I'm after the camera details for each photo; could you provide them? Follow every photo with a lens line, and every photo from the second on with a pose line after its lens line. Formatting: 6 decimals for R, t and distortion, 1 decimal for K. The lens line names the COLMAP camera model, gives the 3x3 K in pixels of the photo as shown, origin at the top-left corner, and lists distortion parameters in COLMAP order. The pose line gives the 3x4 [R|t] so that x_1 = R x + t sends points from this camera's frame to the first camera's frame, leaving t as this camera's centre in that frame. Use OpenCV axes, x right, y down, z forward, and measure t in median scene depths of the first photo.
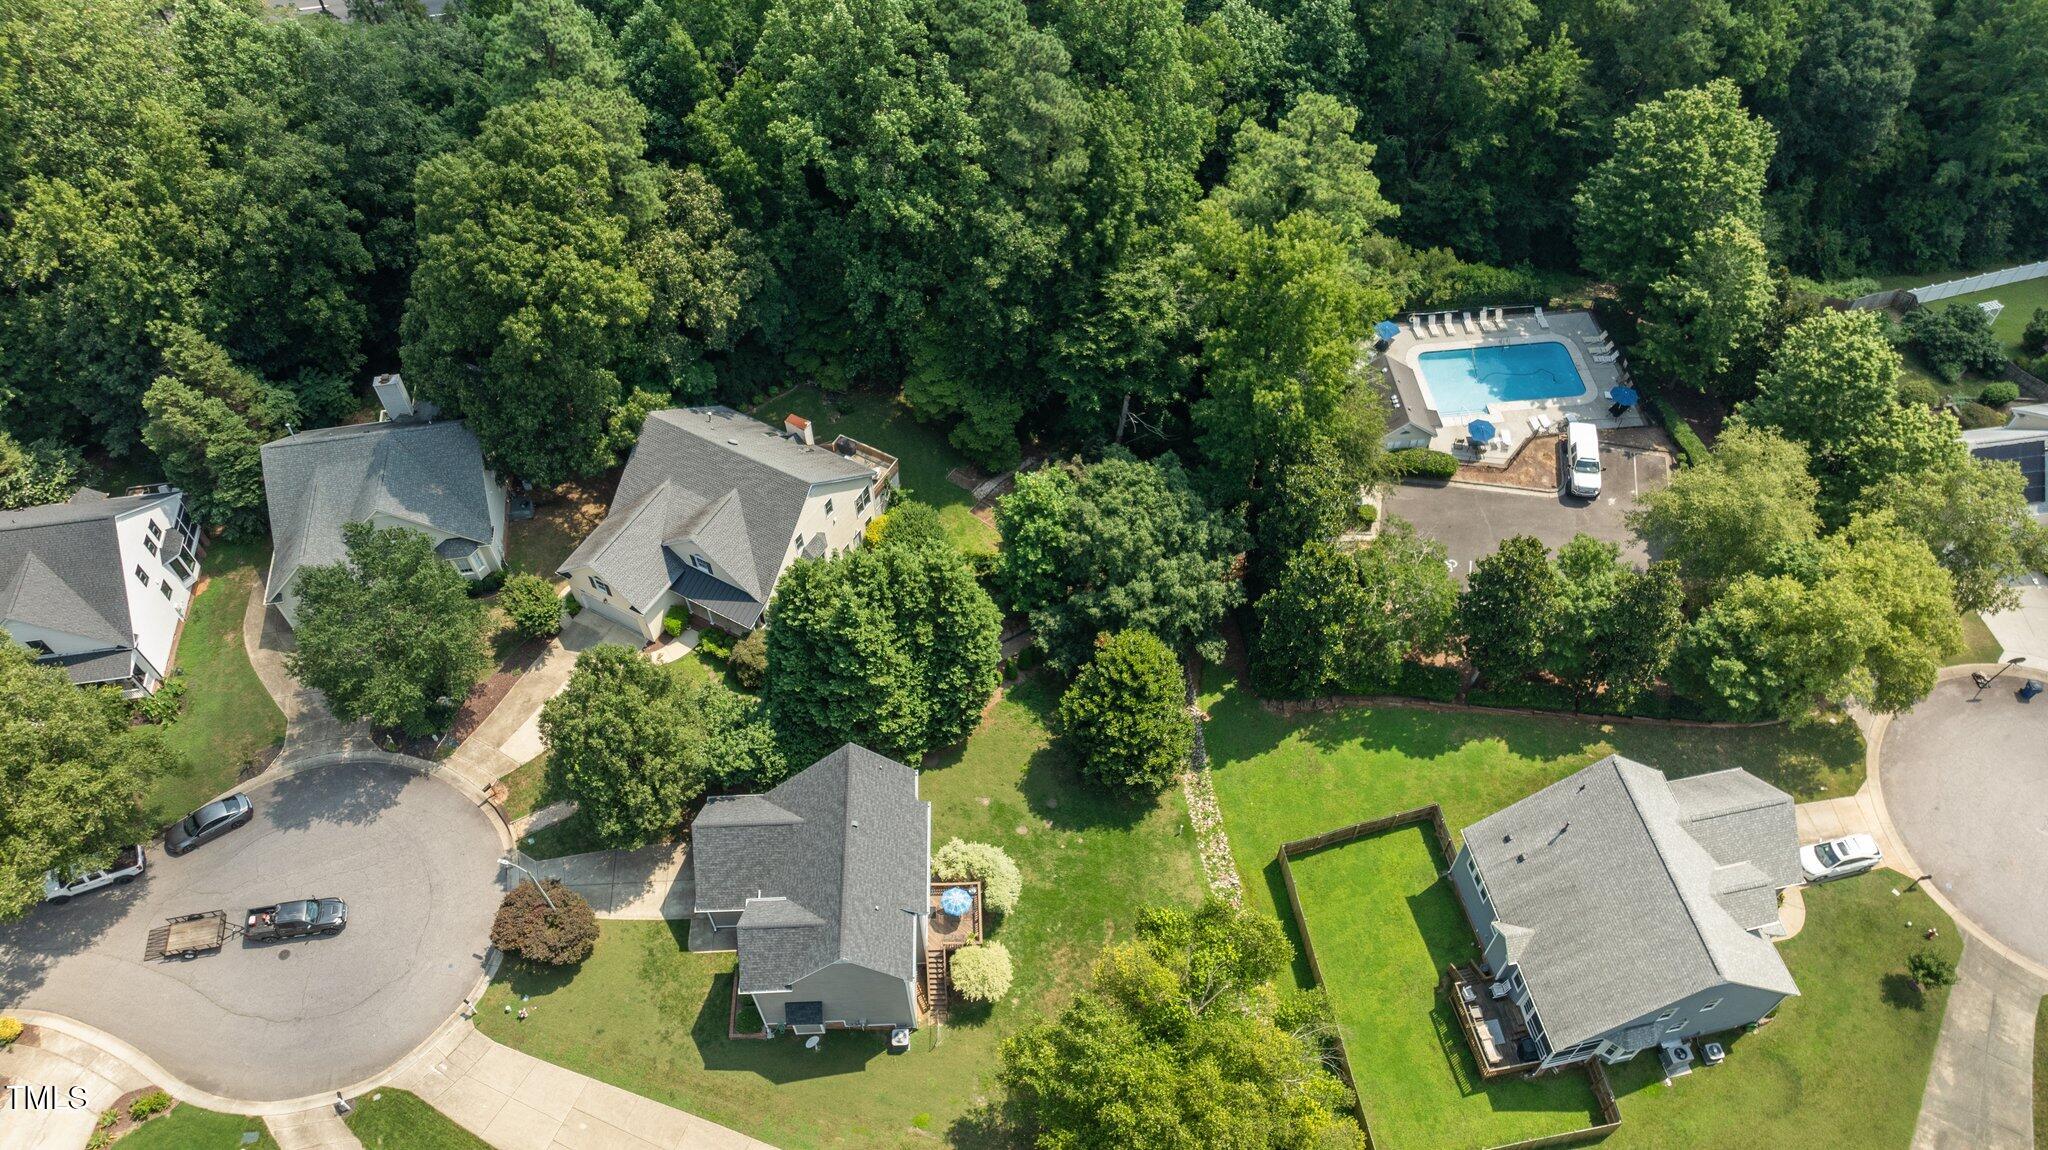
lens RADIAL K [[1433.5, 0, 1028.7], [0, 1433.5, 577.1], [0, 0, 1]] dist [-0.056264, 0.044603]
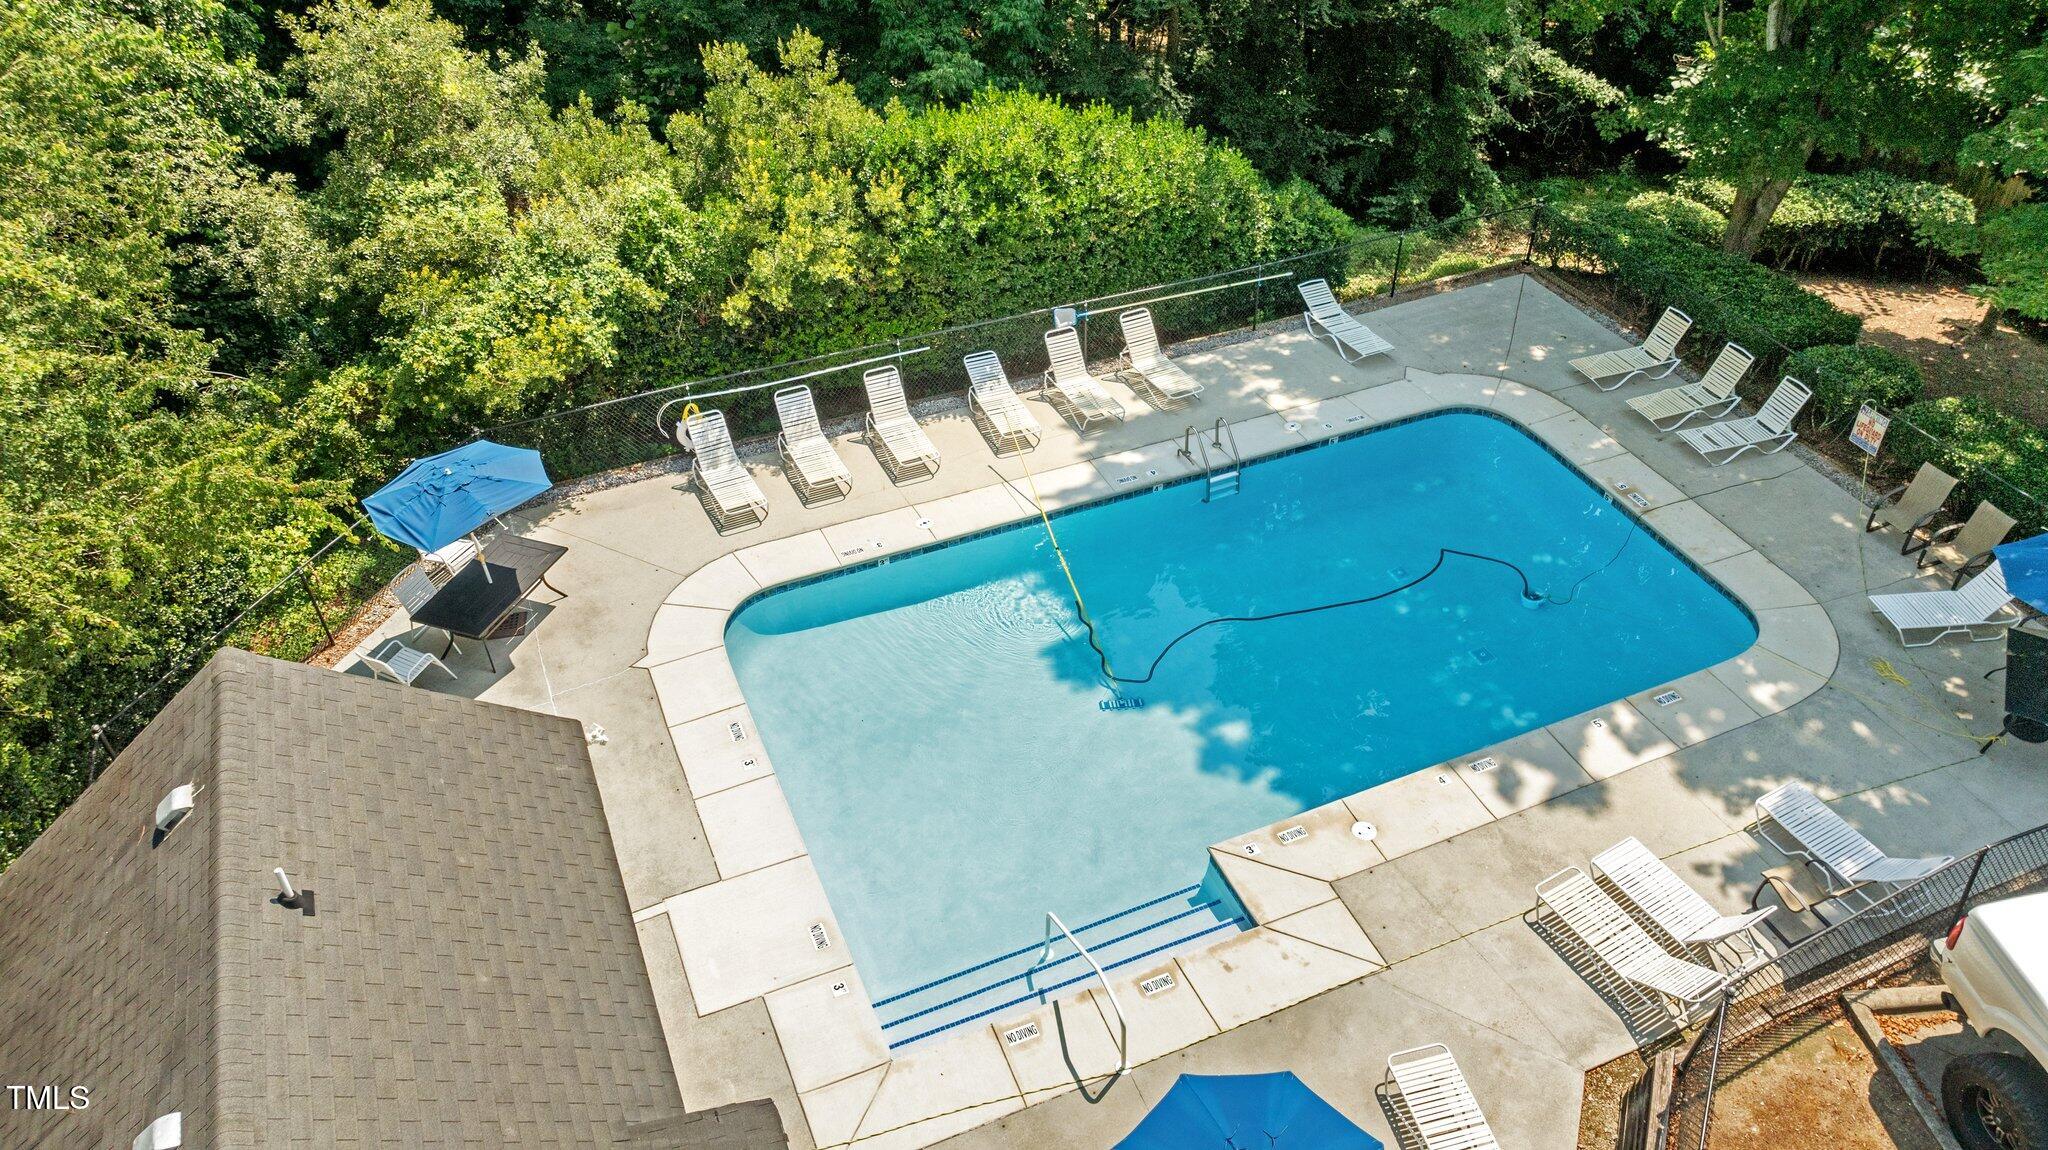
lens RADIAL K [[1433.5, 0, 1028.7], [0, 1433.5, 577.1], [0, 0, 1]] dist [-0.056264, 0.044603]
pose [[0.954796, -0.184503, 0.233074, 0.266972], [0.231302, 0.953617, -0.192647, -0.120060], [-0.186720, 0.237849, 0.953186, 0.833177]]
